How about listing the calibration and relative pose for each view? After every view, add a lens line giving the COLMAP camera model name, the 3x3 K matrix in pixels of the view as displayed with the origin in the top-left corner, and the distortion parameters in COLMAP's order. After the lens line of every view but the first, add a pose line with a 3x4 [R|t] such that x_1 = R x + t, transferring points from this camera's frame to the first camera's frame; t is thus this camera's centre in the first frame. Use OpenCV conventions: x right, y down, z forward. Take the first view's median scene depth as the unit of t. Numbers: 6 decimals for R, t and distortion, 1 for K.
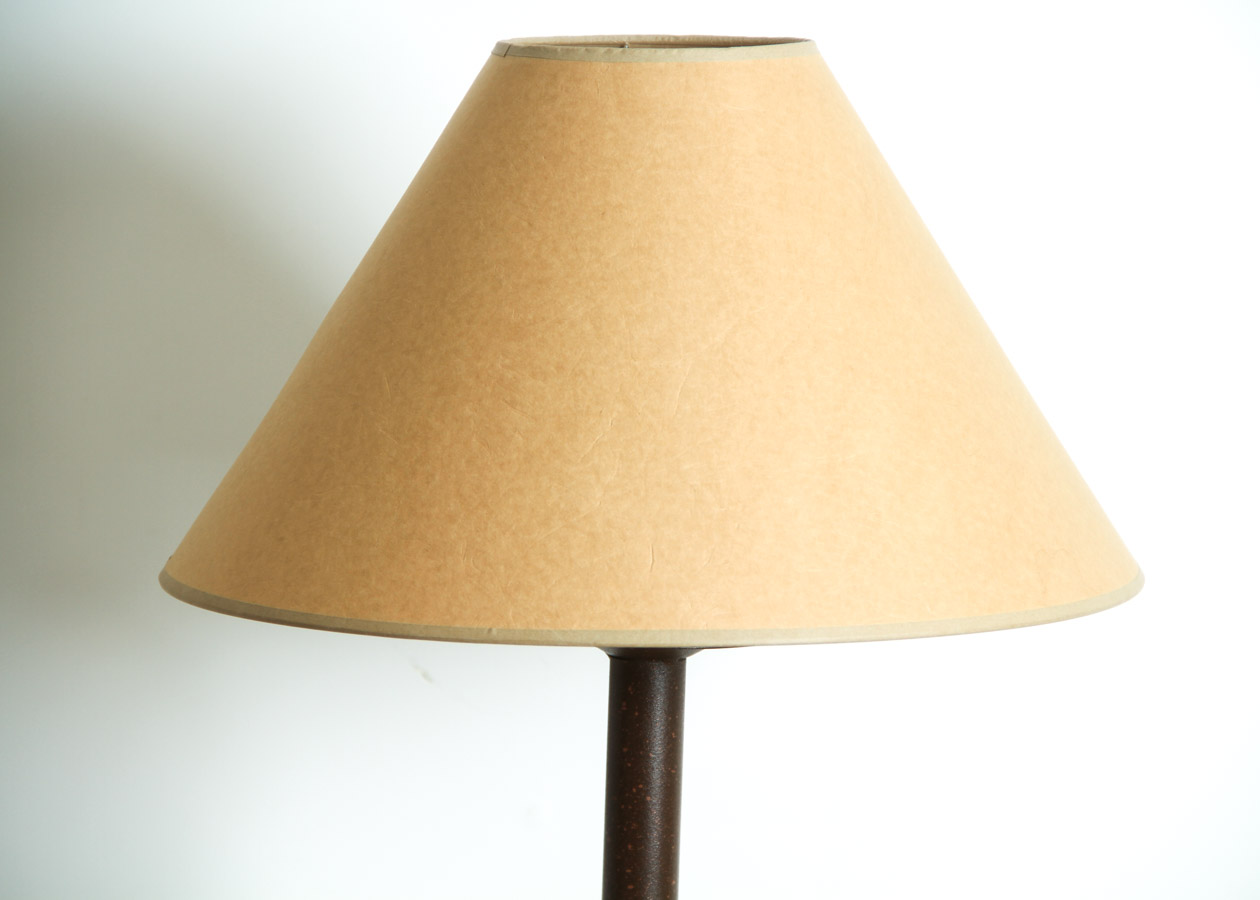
lens RADIAL K [[5471.8, 0, 630.2], [0, 5471.8, 446.6], [0, 0, 1]] dist [1.619306, 0.000000]
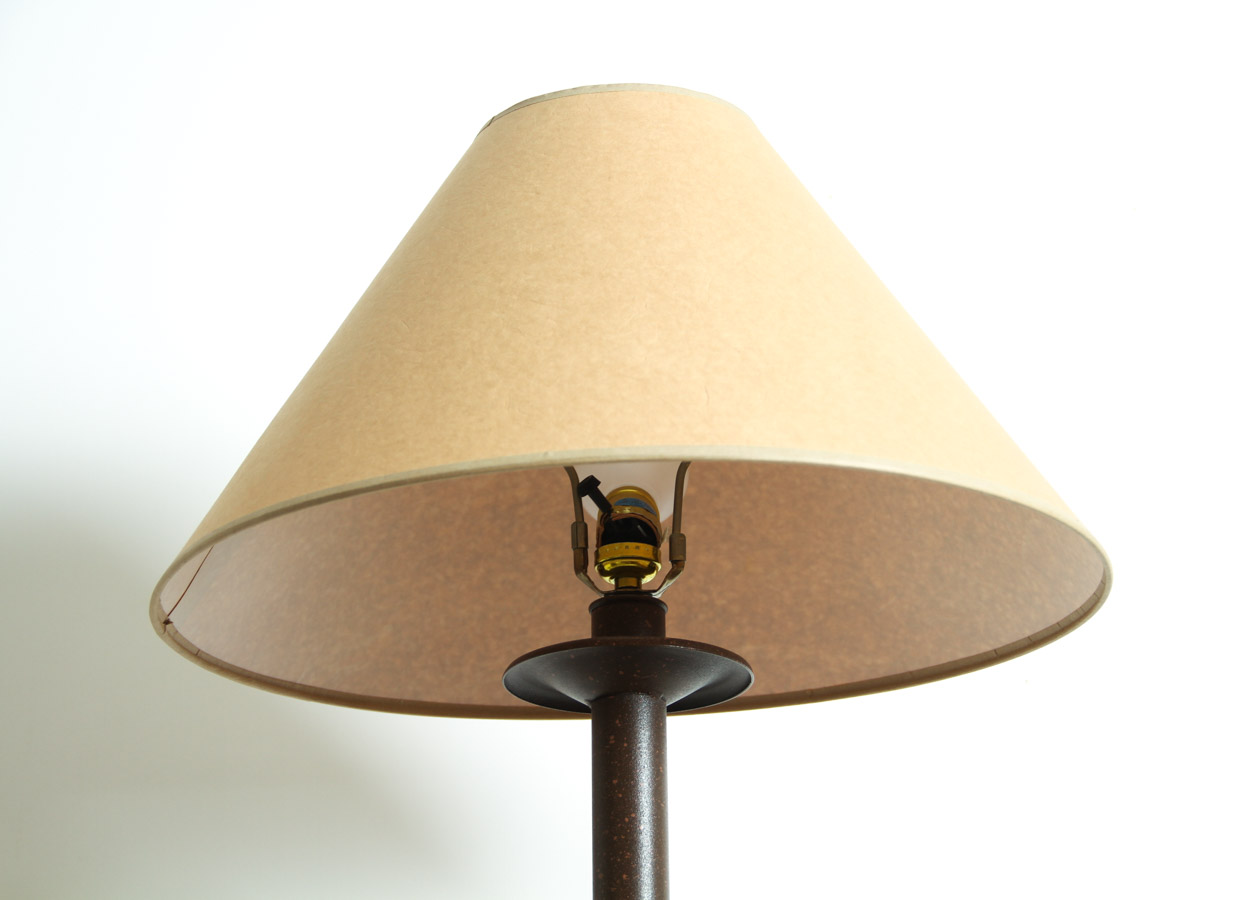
lens RADIAL K [[2682.3, 0, 631.1], [0, 2682.3, 450.6], [0, 0, 1]] dist [0.321924, 0.000000]
pose [[0.987396, 0.012164, 0.157800, -0.082142], [0.056353, 0.904678, -0.422354, 0.223960], [-0.147896, 0.425923, 0.892590, 0.573824]]
